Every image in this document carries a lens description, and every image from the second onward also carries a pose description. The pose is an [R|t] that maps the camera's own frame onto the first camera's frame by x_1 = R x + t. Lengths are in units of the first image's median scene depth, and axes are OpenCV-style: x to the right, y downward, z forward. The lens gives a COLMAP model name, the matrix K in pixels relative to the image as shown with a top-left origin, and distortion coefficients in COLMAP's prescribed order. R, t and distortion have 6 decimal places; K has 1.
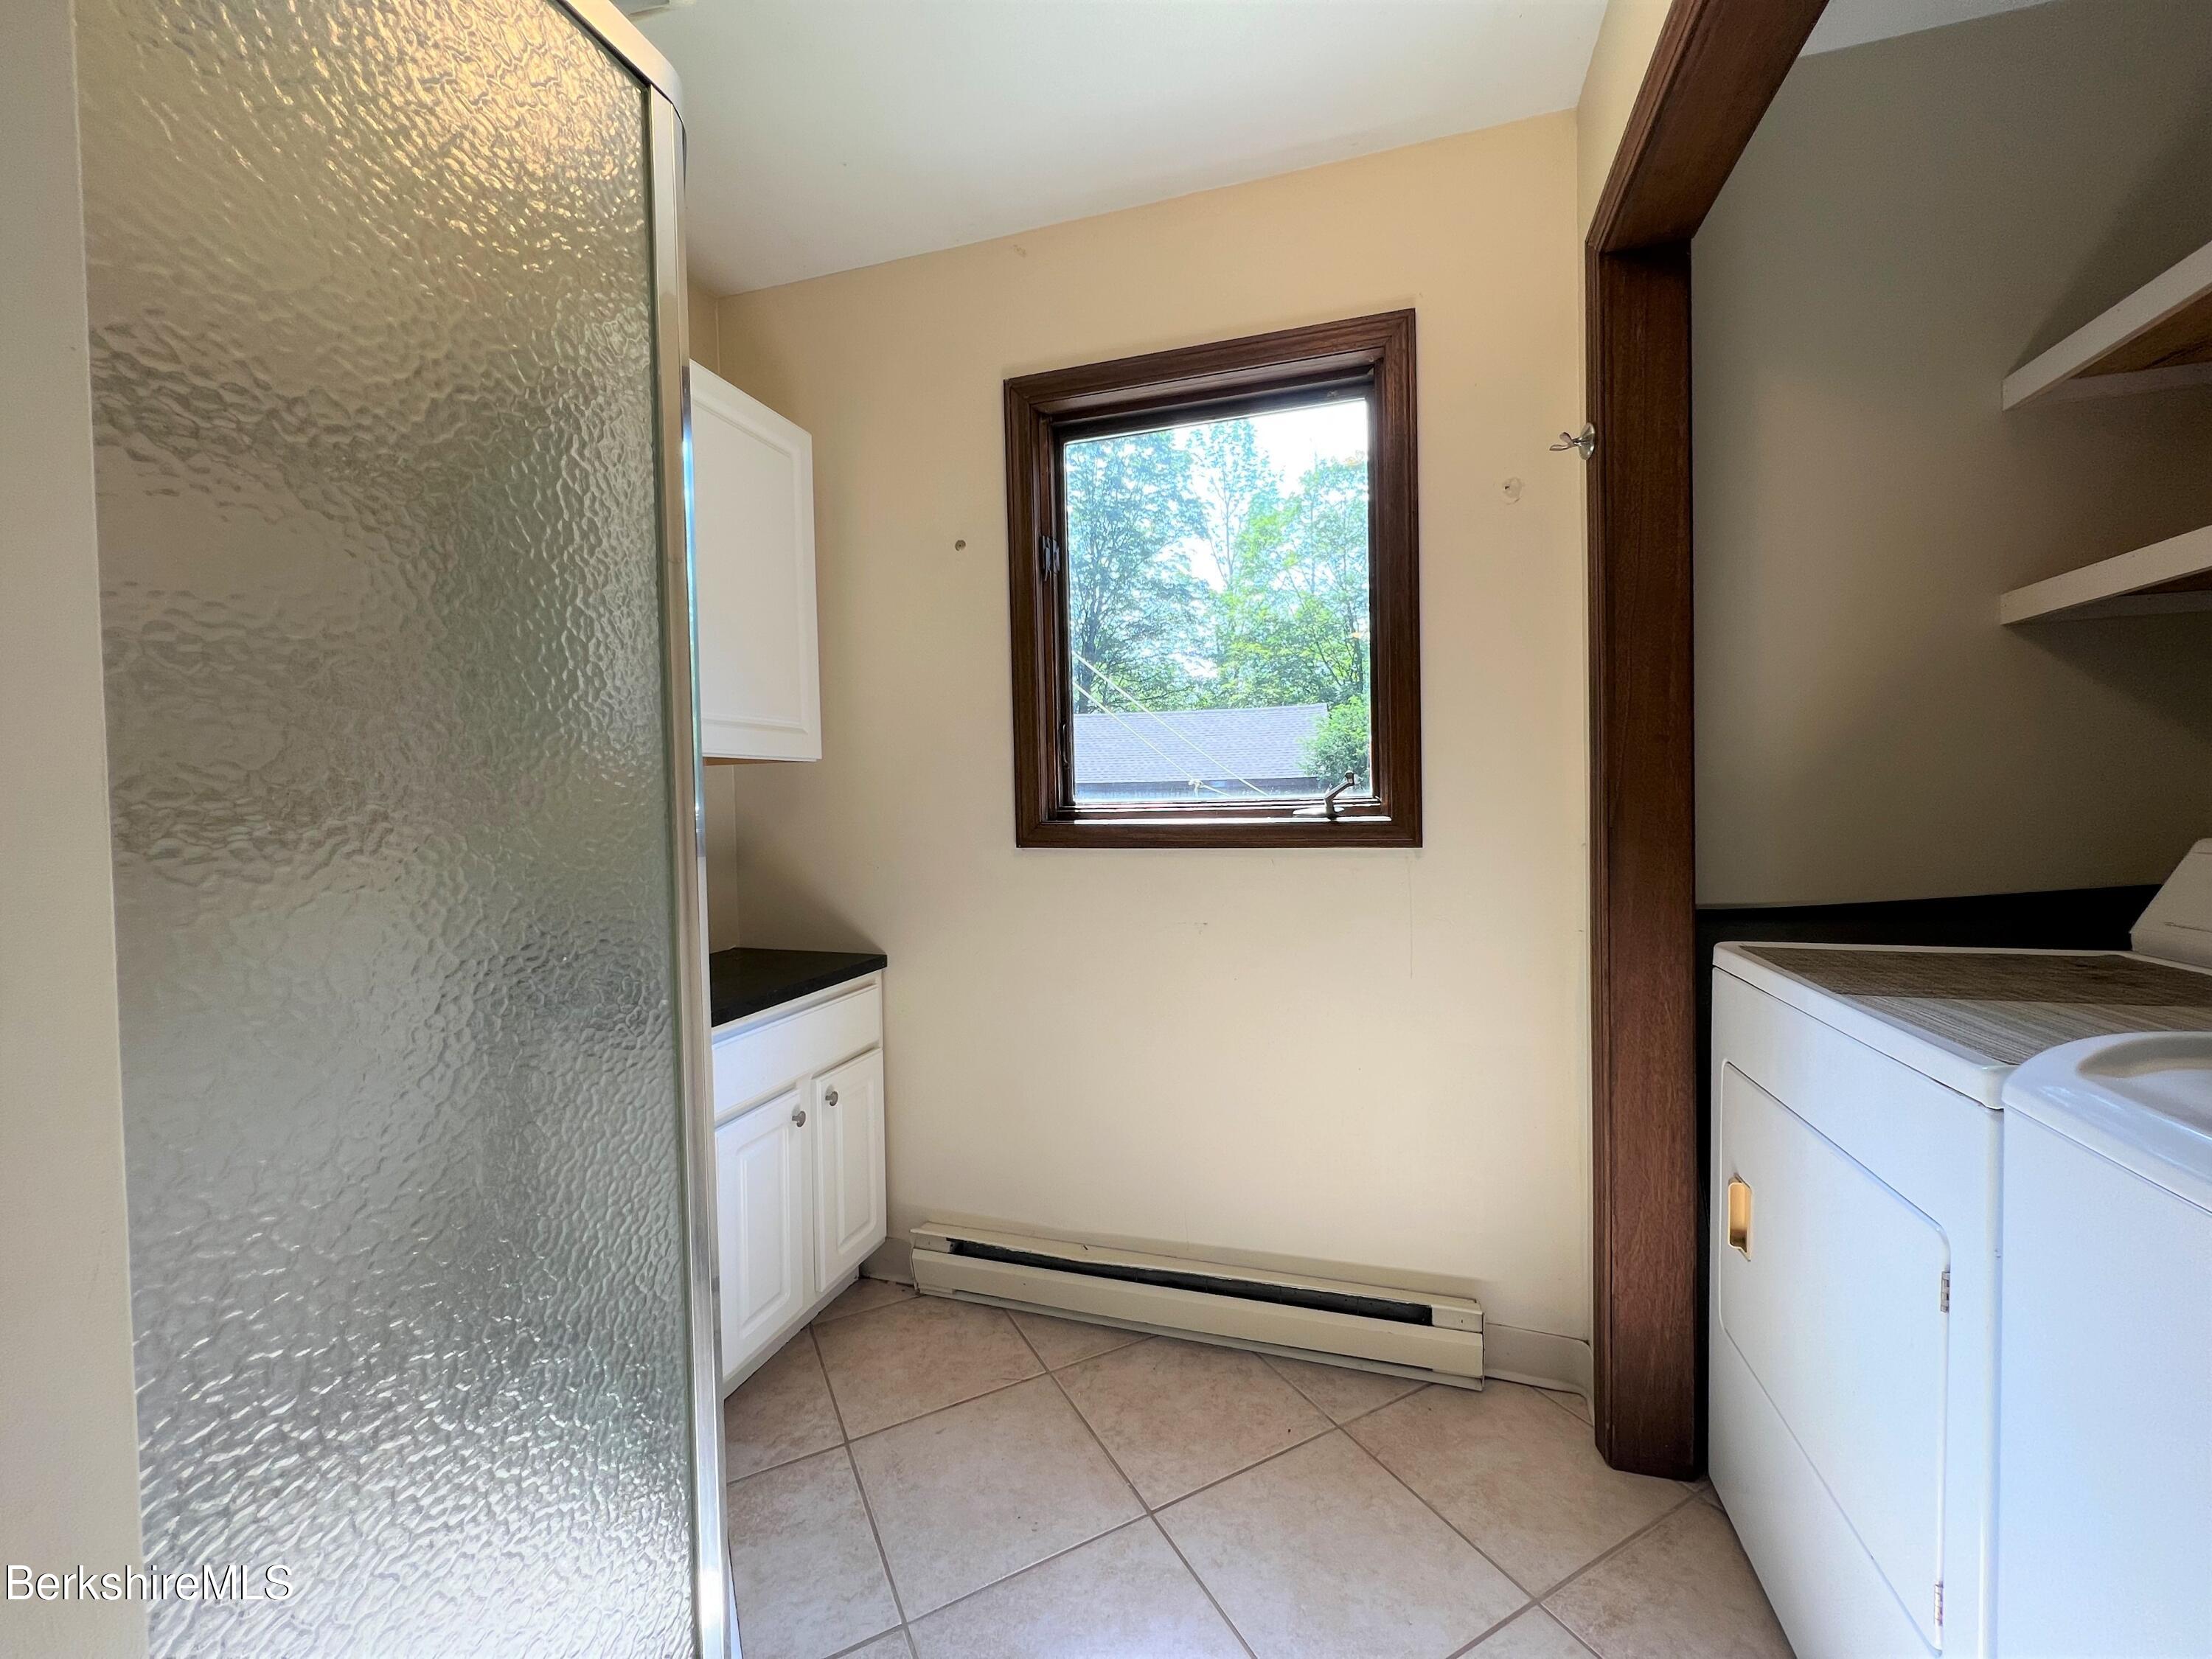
lens RADIAL K [[899.2, 0, 1095.7], [0, 899.2, 828.2], [0, 0, 1]] dist [-0.001164, -0.000364]
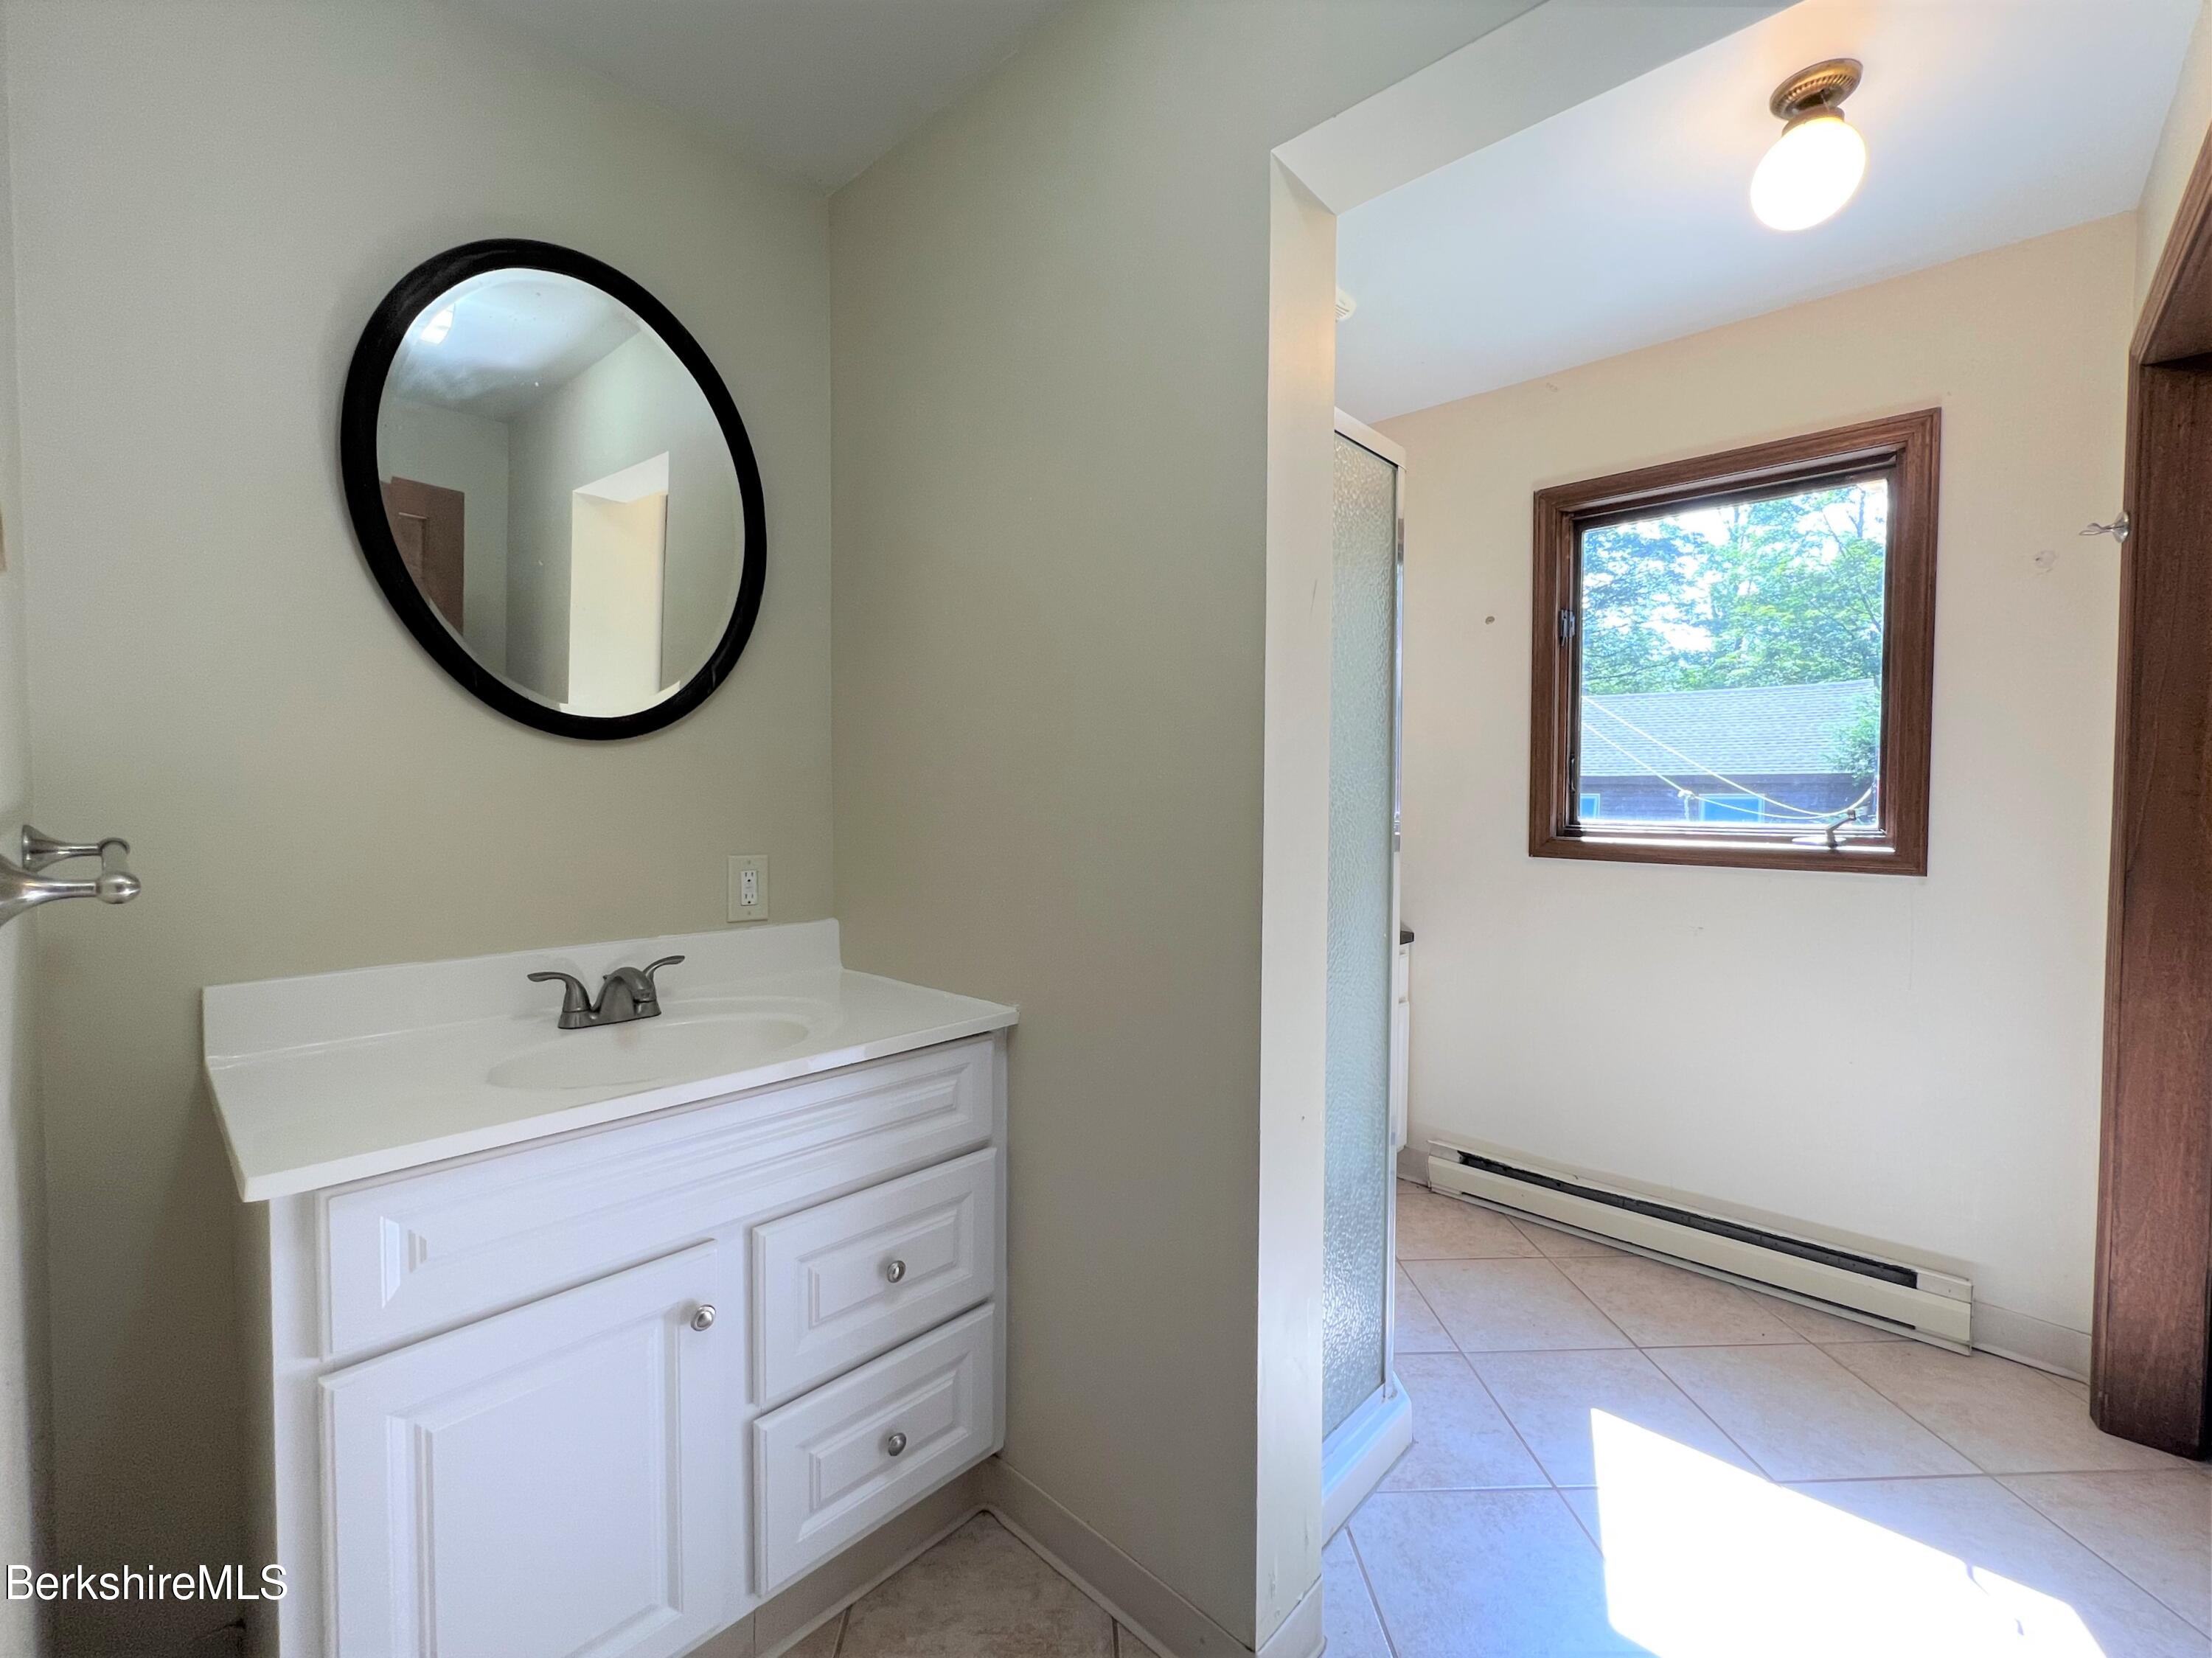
lens RADIAL K [[899.1, 0, 1124.5], [0, 899.1, 827.3], [0, 0, 1]] dist [-0.001164, -0.000364]
pose [[0.904839, 0.038614, -0.423998, -0.078236], [-0.035031, 0.999254, 0.016246, -0.023387], [0.424309, 0.000153, 0.905517, -0.459919]]
